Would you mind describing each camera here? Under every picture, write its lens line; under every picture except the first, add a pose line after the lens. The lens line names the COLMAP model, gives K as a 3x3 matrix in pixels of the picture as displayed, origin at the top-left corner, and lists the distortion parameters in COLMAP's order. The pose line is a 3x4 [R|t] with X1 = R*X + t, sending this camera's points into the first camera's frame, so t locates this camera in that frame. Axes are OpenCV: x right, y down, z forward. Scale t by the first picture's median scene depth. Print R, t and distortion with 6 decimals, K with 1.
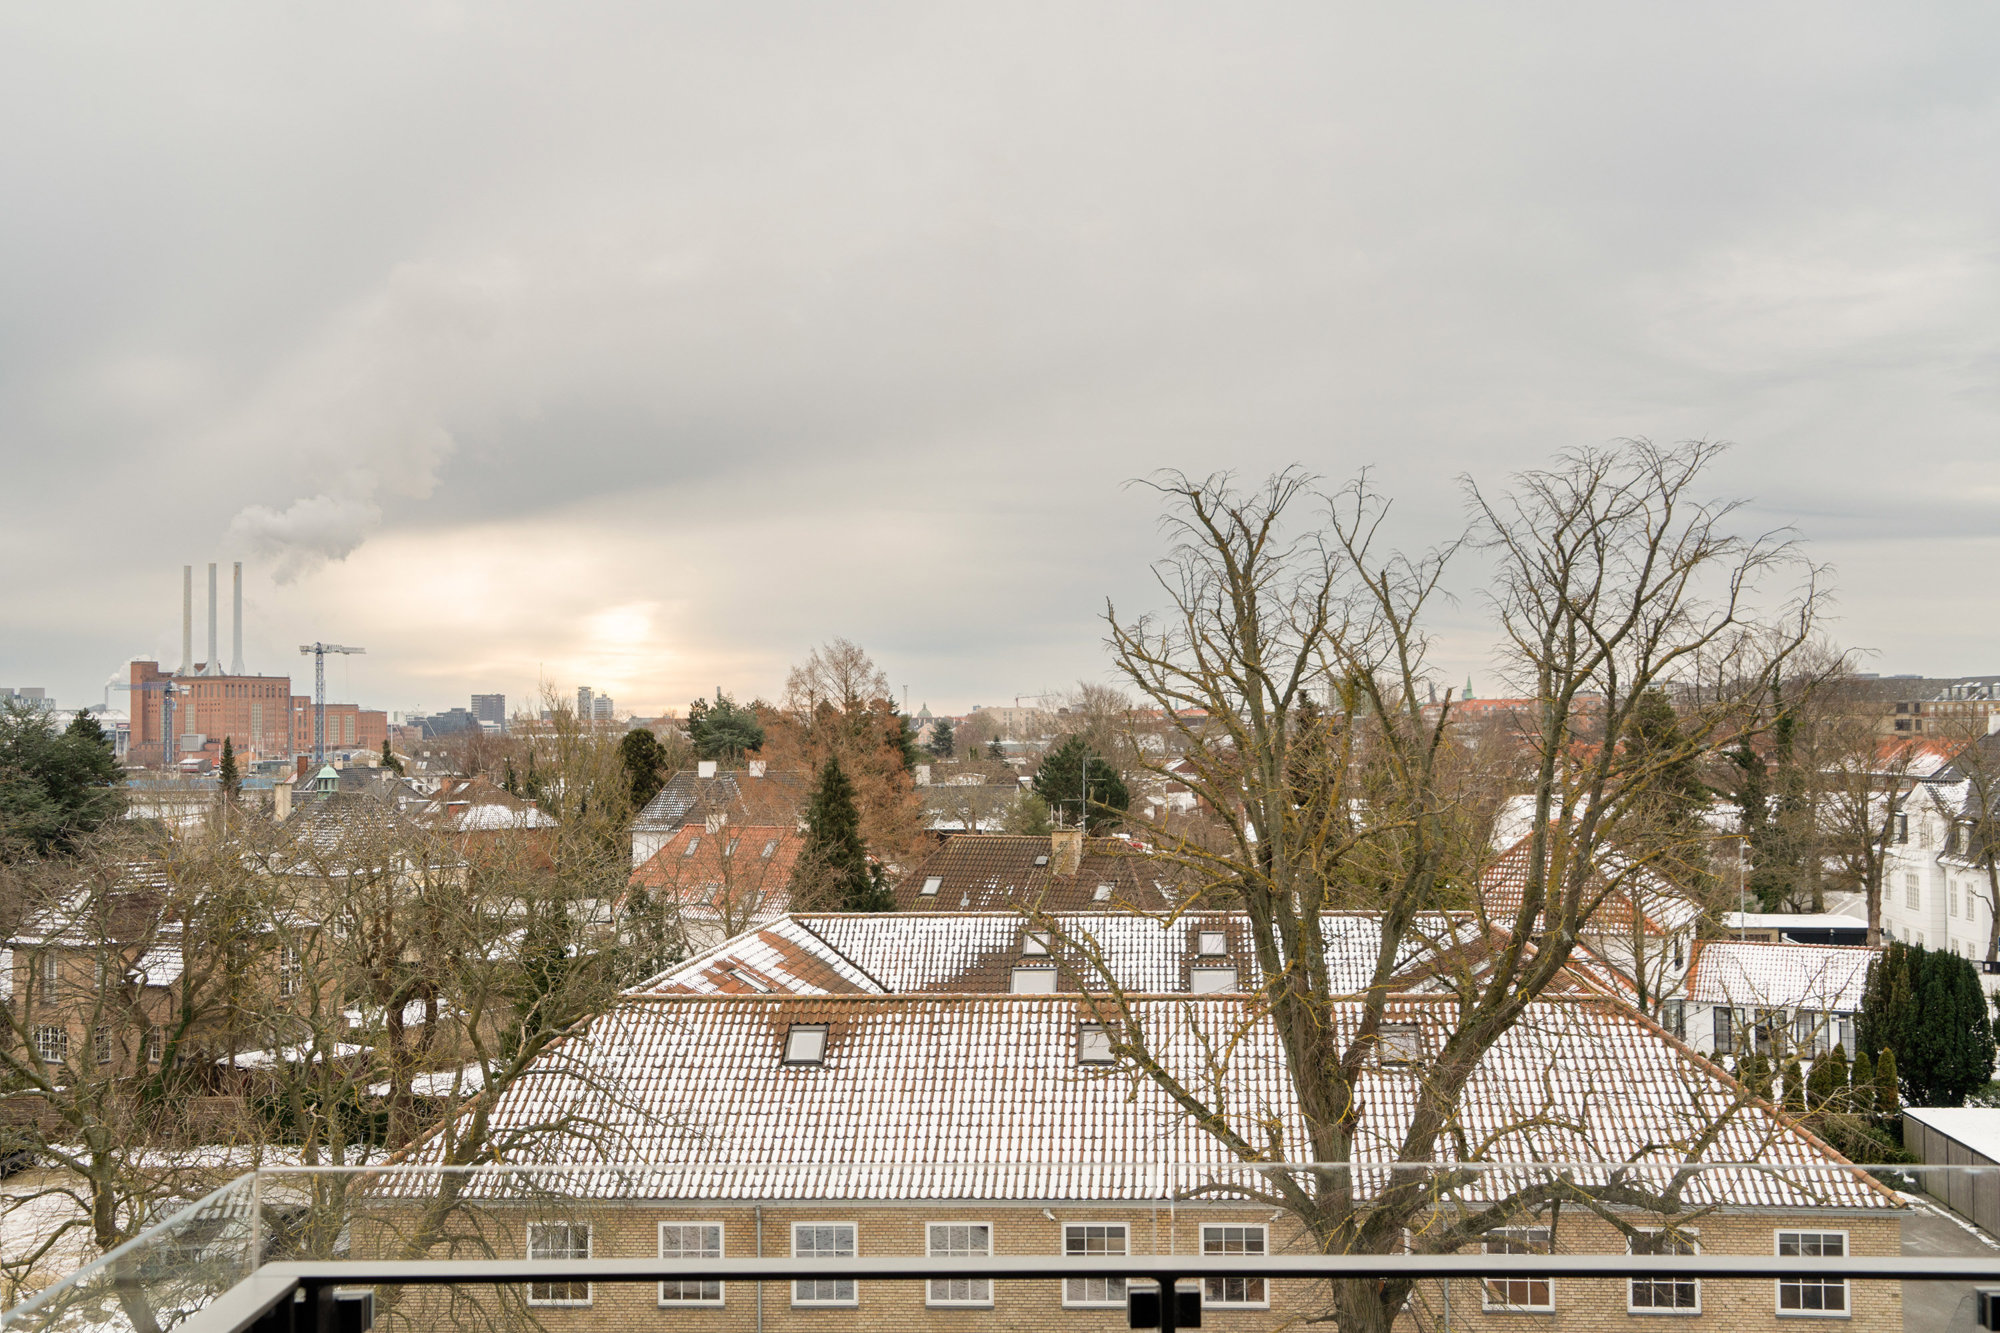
lens RADIAL K [[1952.4, 0, 1004.3], [0, 1952.4, 664.6], [0, 0, 1]] dist [0.013074, 0.000000]
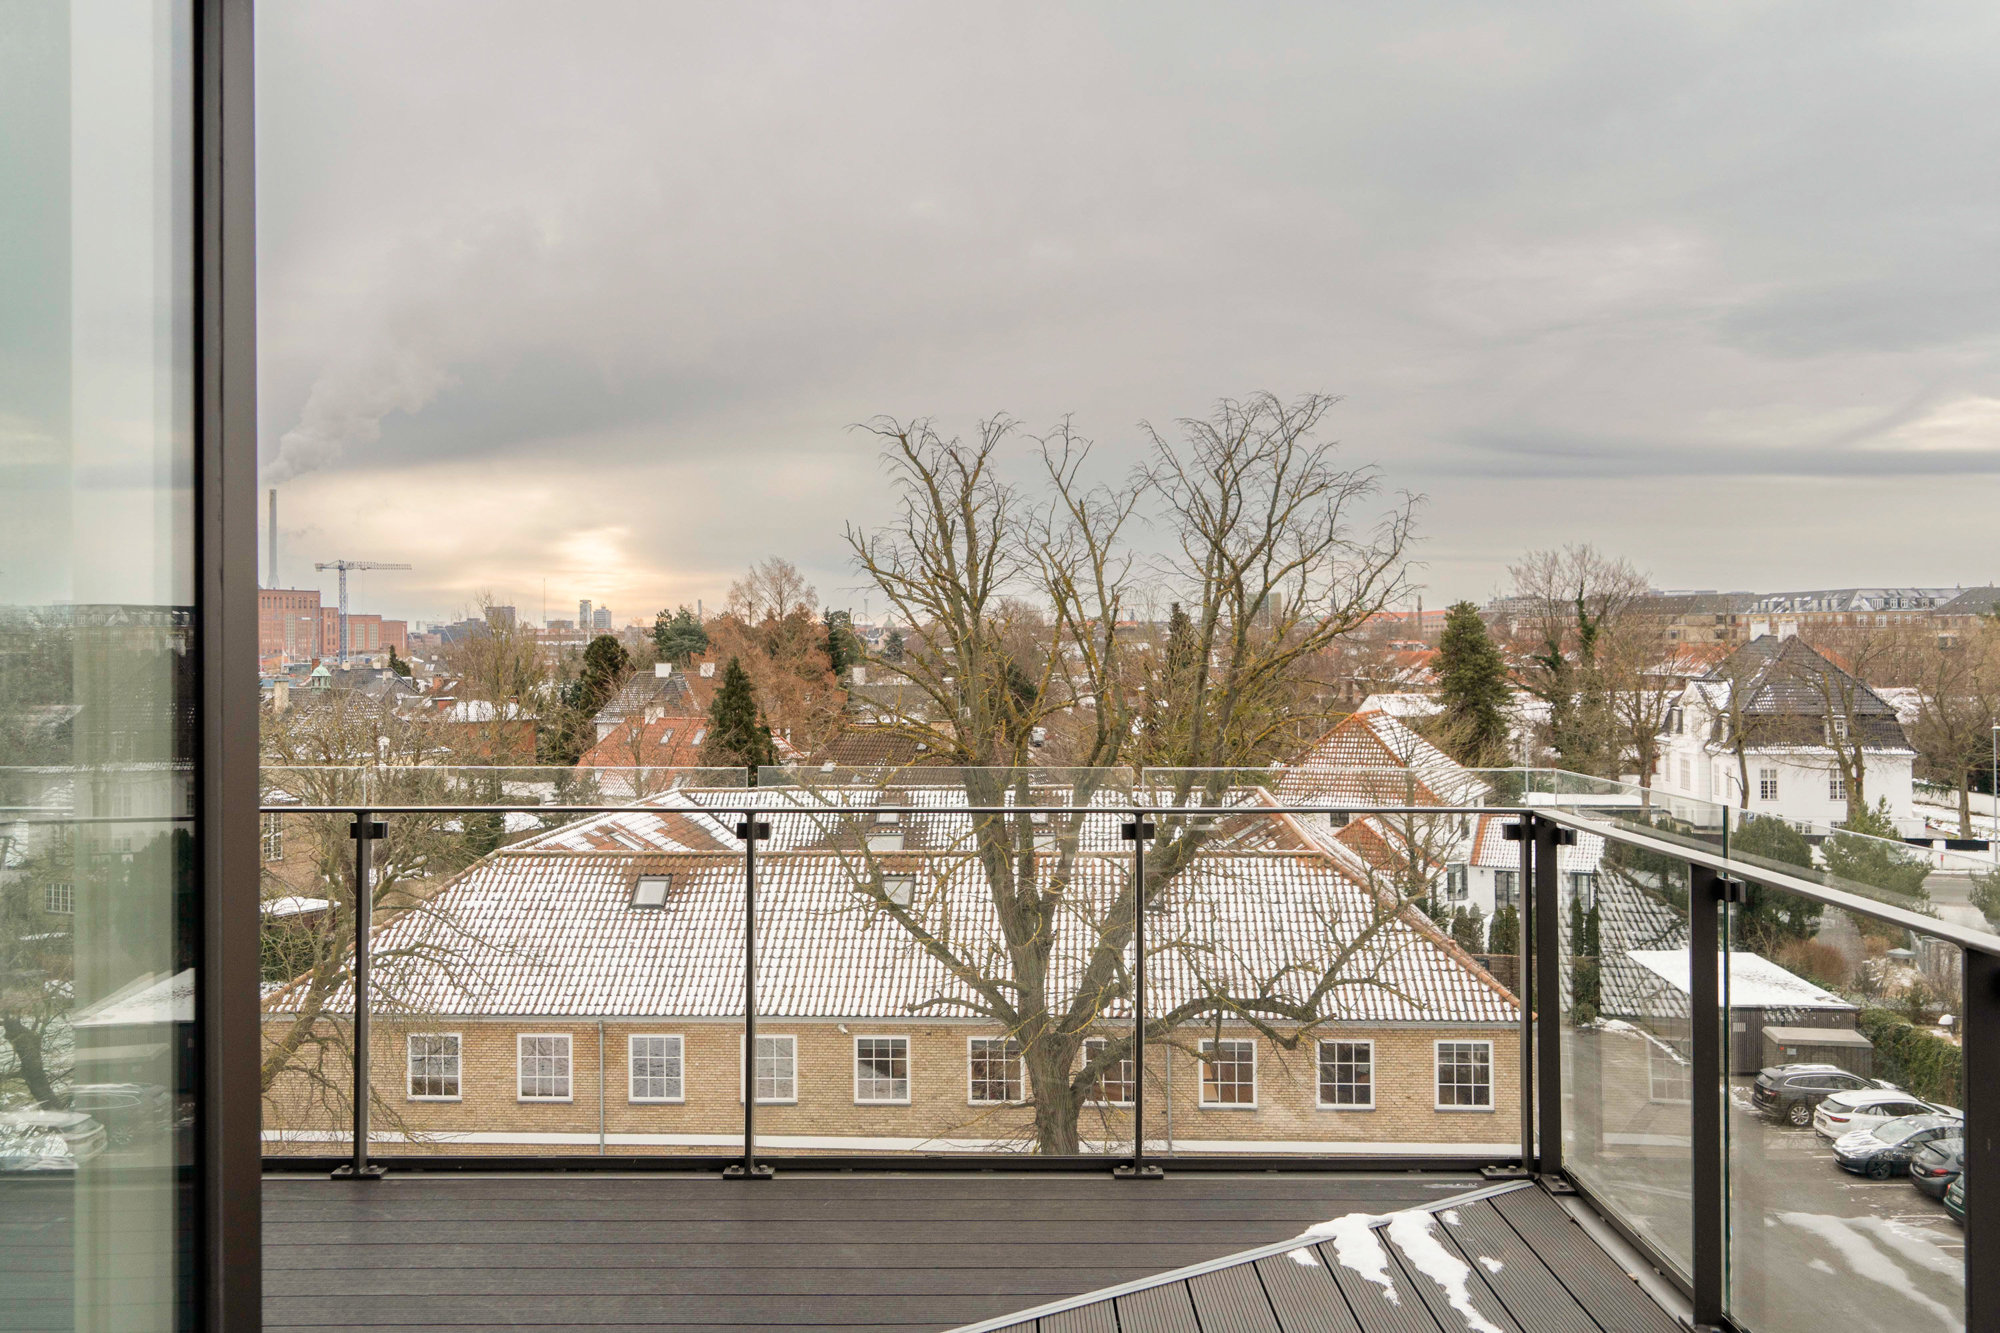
lens RADIAL K [[1729.0, 0, 1013.4], [0, 1729.0, 635.3], [0, 0, 1]] dist [-0.002043, -0.013198]
pose [[0.999986, 0.001101, 0.005122, 0.118475], [-0.001256, 0.999539, 0.030348, 0.003255], [-0.005086, -0.030354, 0.999526, -0.066380]]
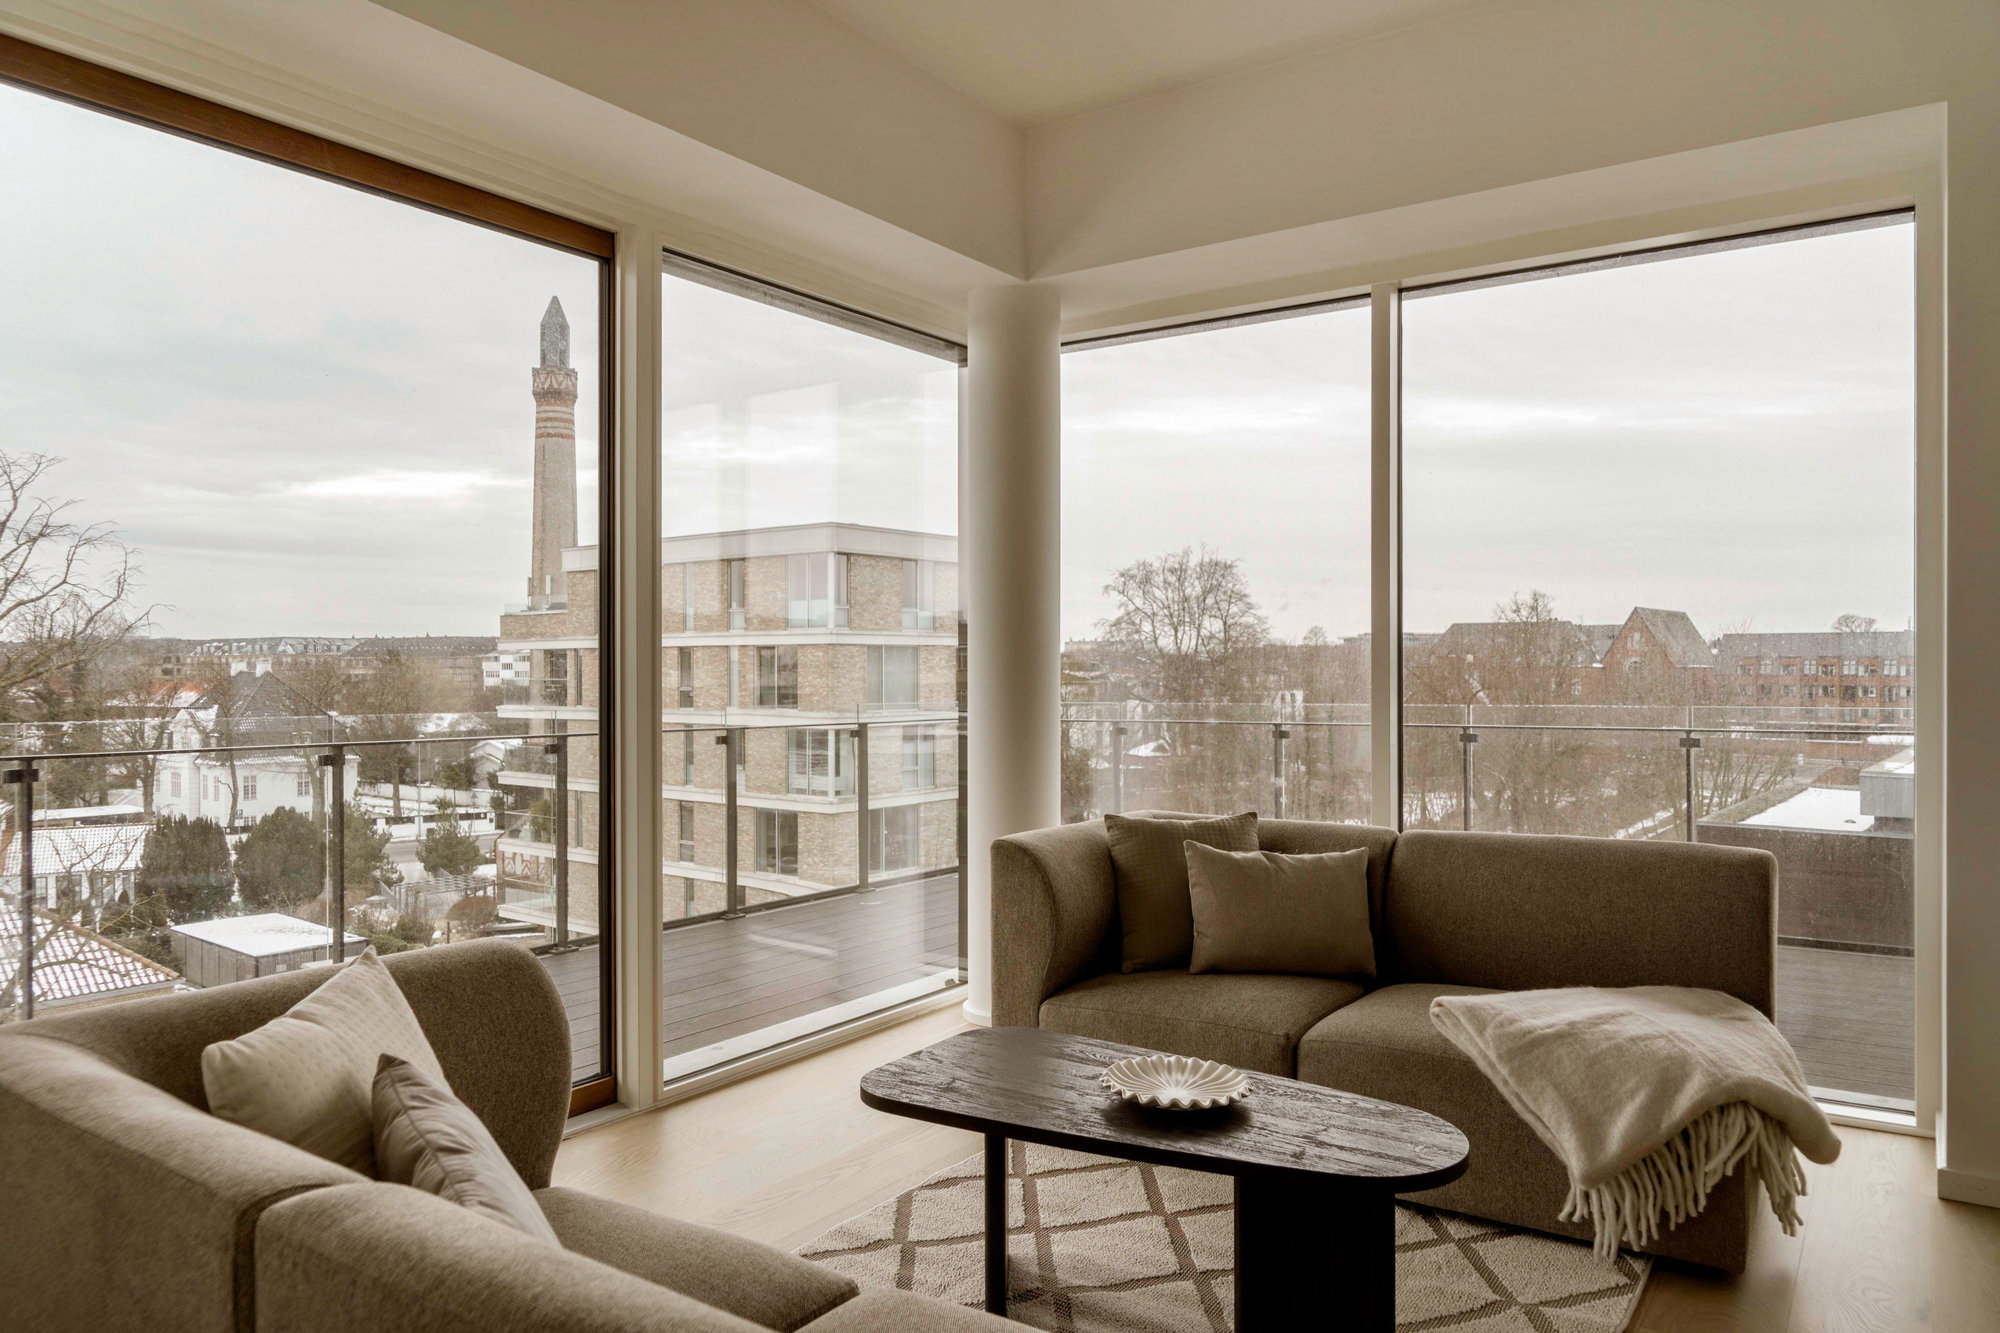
lens RADIAL K [[1351.2, 0, 952.3], [0, 1351.2, 679.3], [0, 0, 1]] dist [0.000101, 0.002113]
pose [[0.573879, -0.001407, 0.818939, -0.049568], [-0.025463, 0.999484, 0.019560, 0.009122], [-0.818544, -0.032077, 0.573547, -0.077455]]
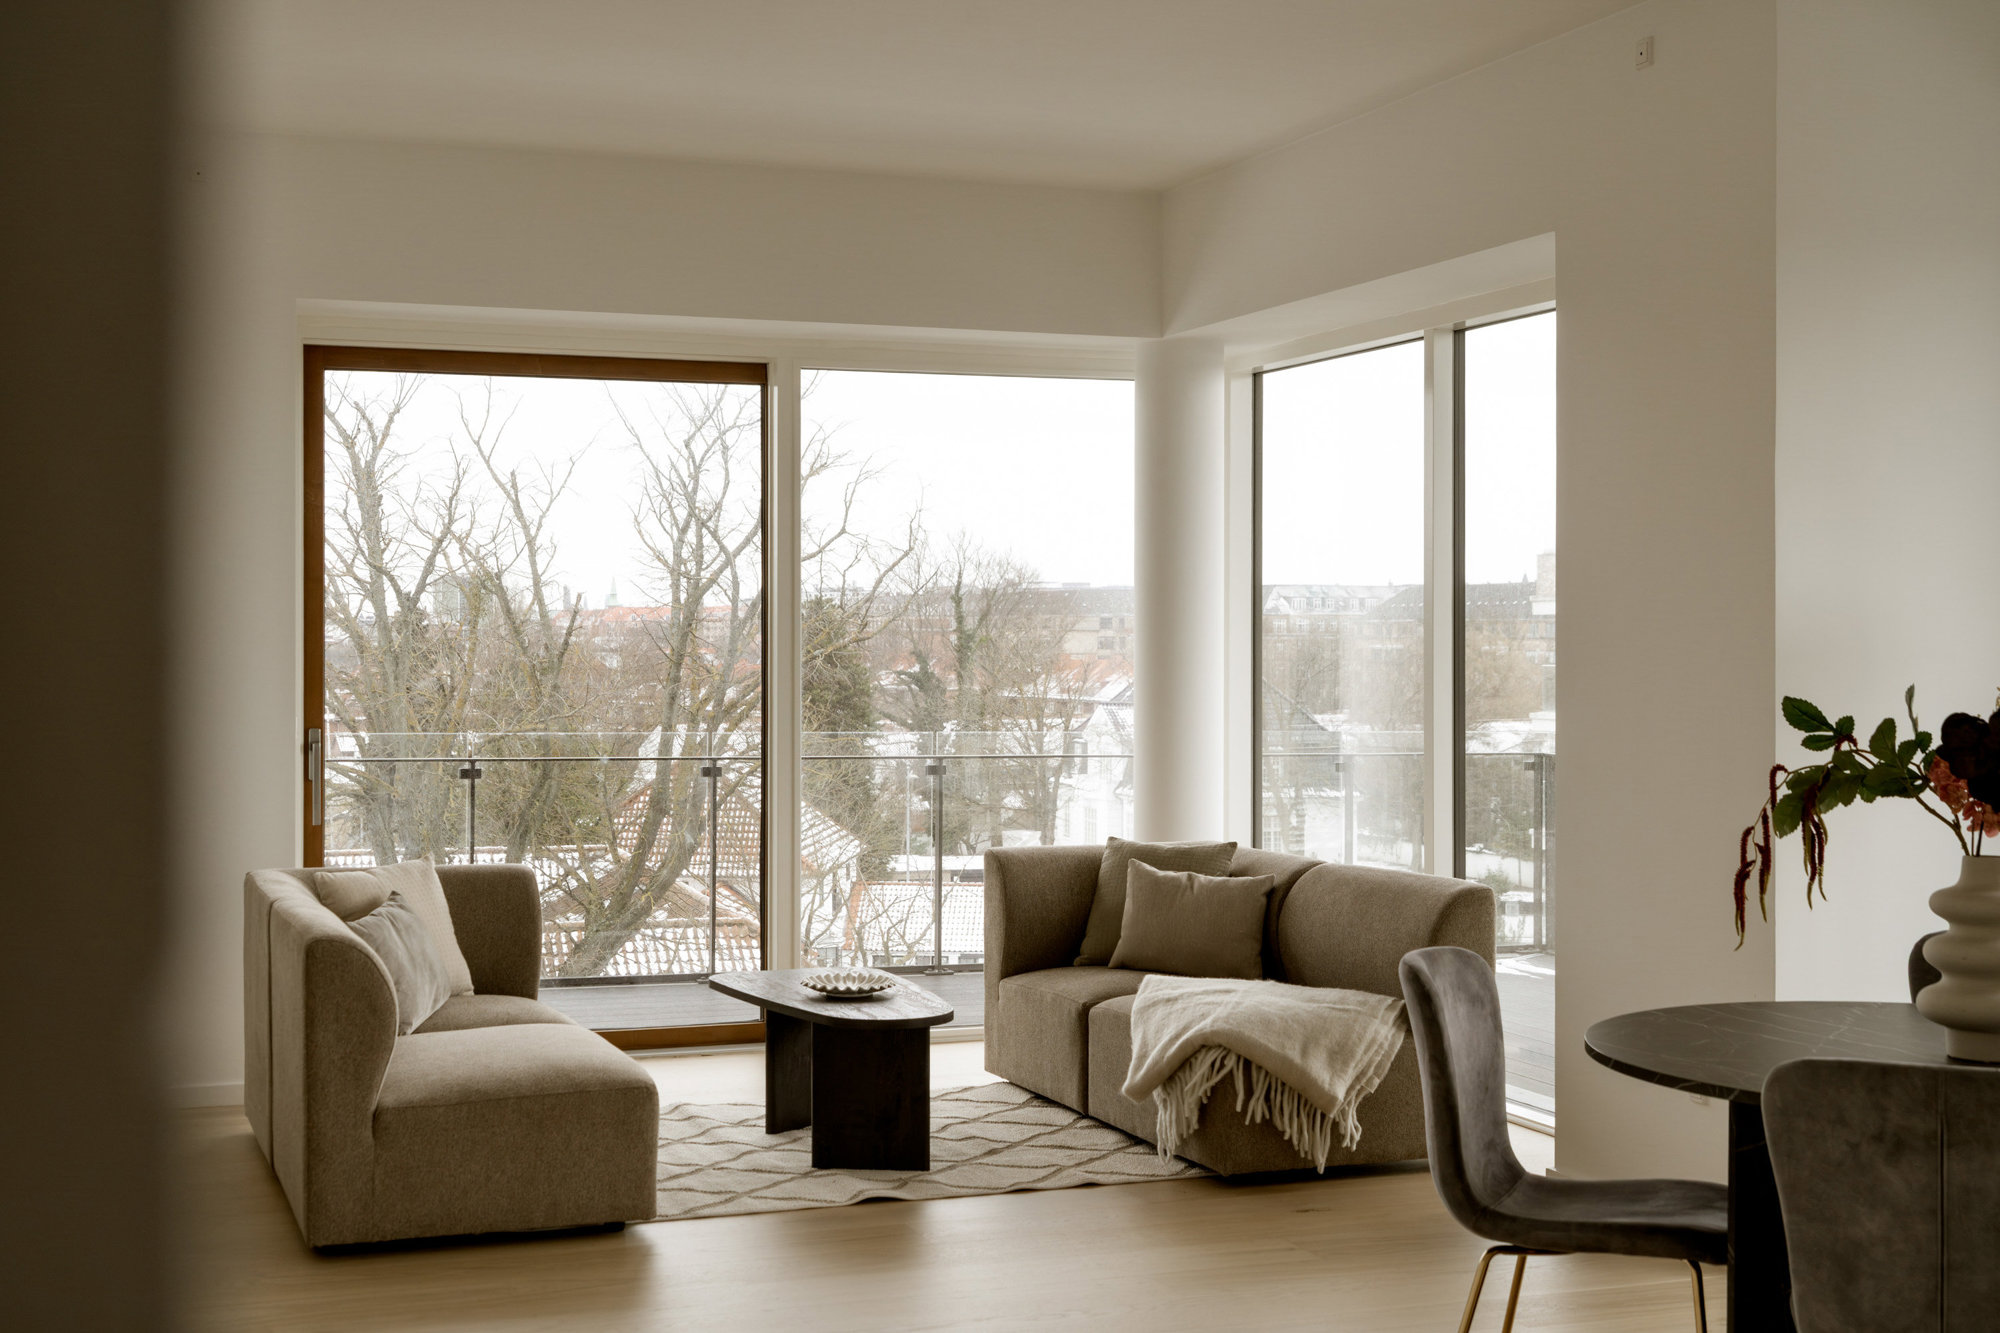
lens RADIAL K [[2678.2, 0, 973.2], [0, 2678.2, 705.7], [0, 0, 1]] dist [0.077241, 0.000000]
pose [[0.933883, -0.000498, 0.357577, -0.055455], [-0.019149, 0.998494, 0.051403, -0.003650], [-0.357064, -0.054852, 0.932468, -0.263626]]
